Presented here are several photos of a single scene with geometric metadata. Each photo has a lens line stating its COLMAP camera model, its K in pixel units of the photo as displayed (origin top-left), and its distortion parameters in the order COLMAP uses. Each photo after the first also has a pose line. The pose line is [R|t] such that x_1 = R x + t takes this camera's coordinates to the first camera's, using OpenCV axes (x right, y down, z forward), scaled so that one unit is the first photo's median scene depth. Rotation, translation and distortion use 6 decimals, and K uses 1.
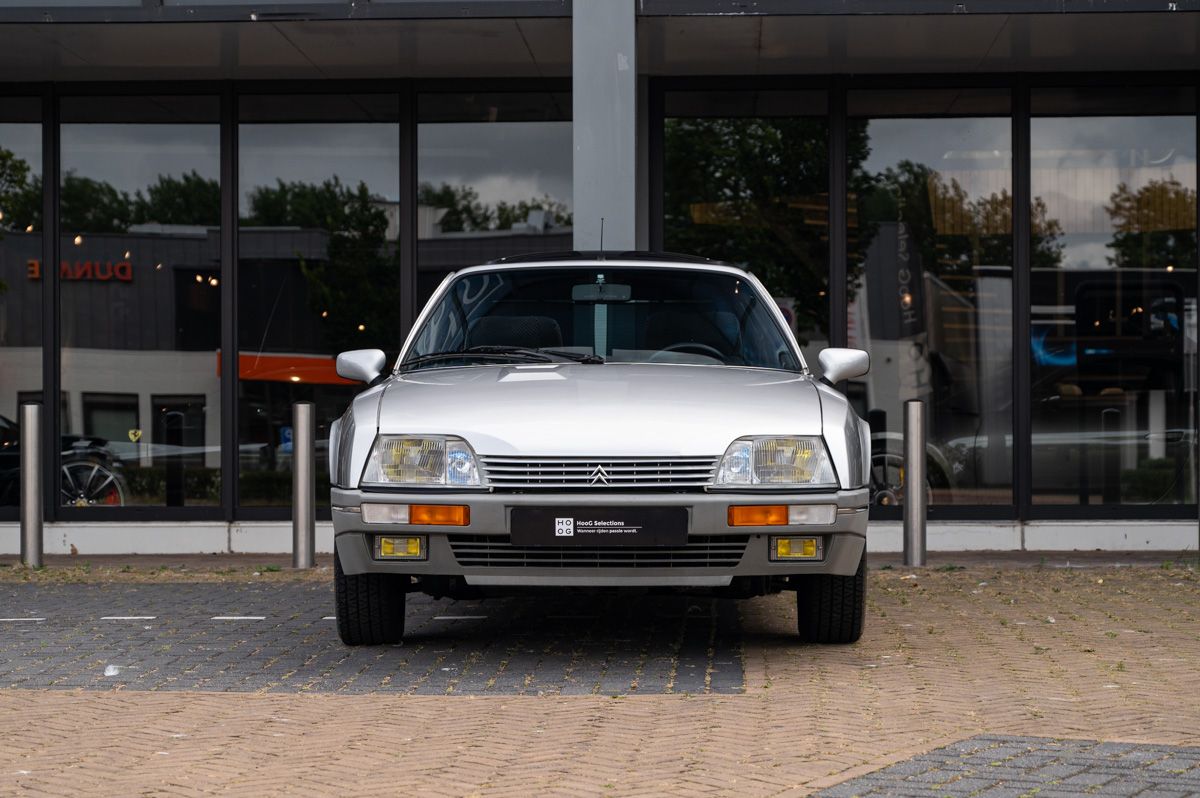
lens RADIAL K [[2871.7, 0, 601.8], [0, 2871.7, 419.3], [0, 0, 1]] dist [0.003513, -0.040216]
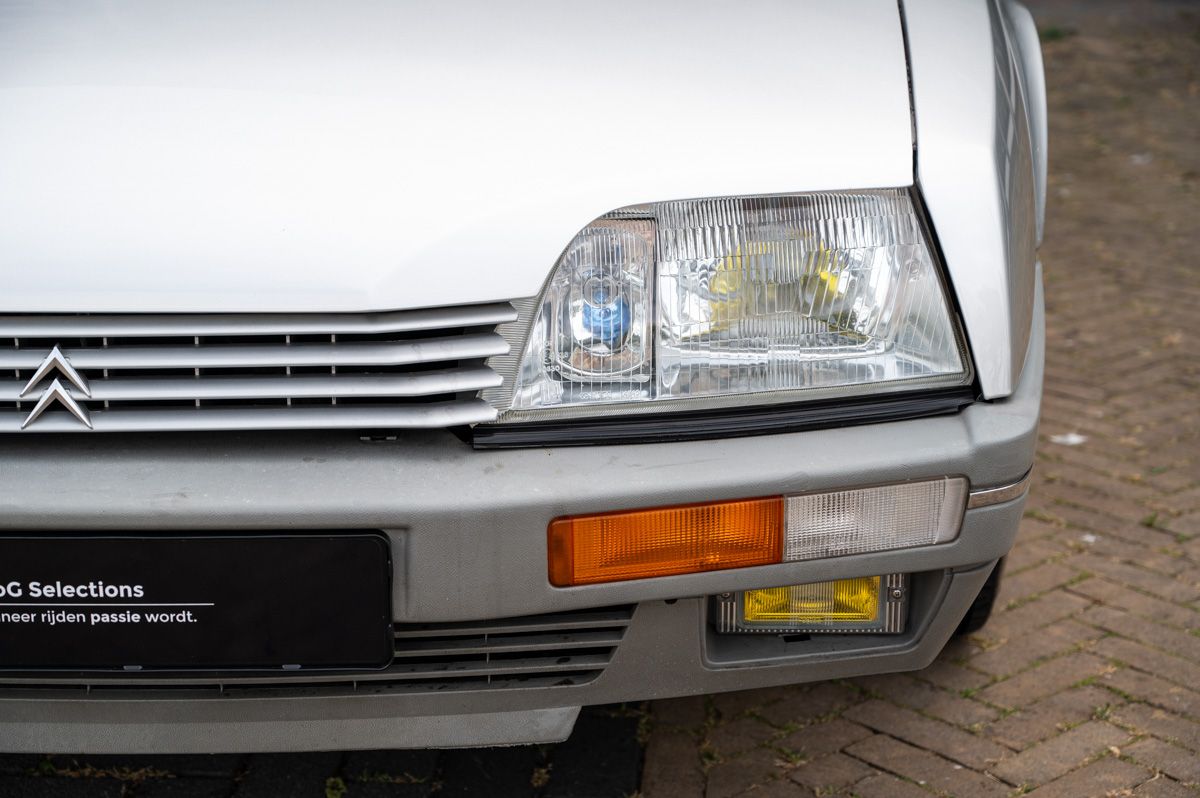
lens RADIAL K [[2476.3, 0, 571.9], [0, 2476.3, 383.2], [0, 0, 1]] dist [0.009399, 0.210947]
pose [[0.999932, 0.002806, -0.011344, 0.048009], [0.000632, 0.956335, 0.292272, -0.045920], [0.011668, -0.292259, 0.956268, 0.786404]]
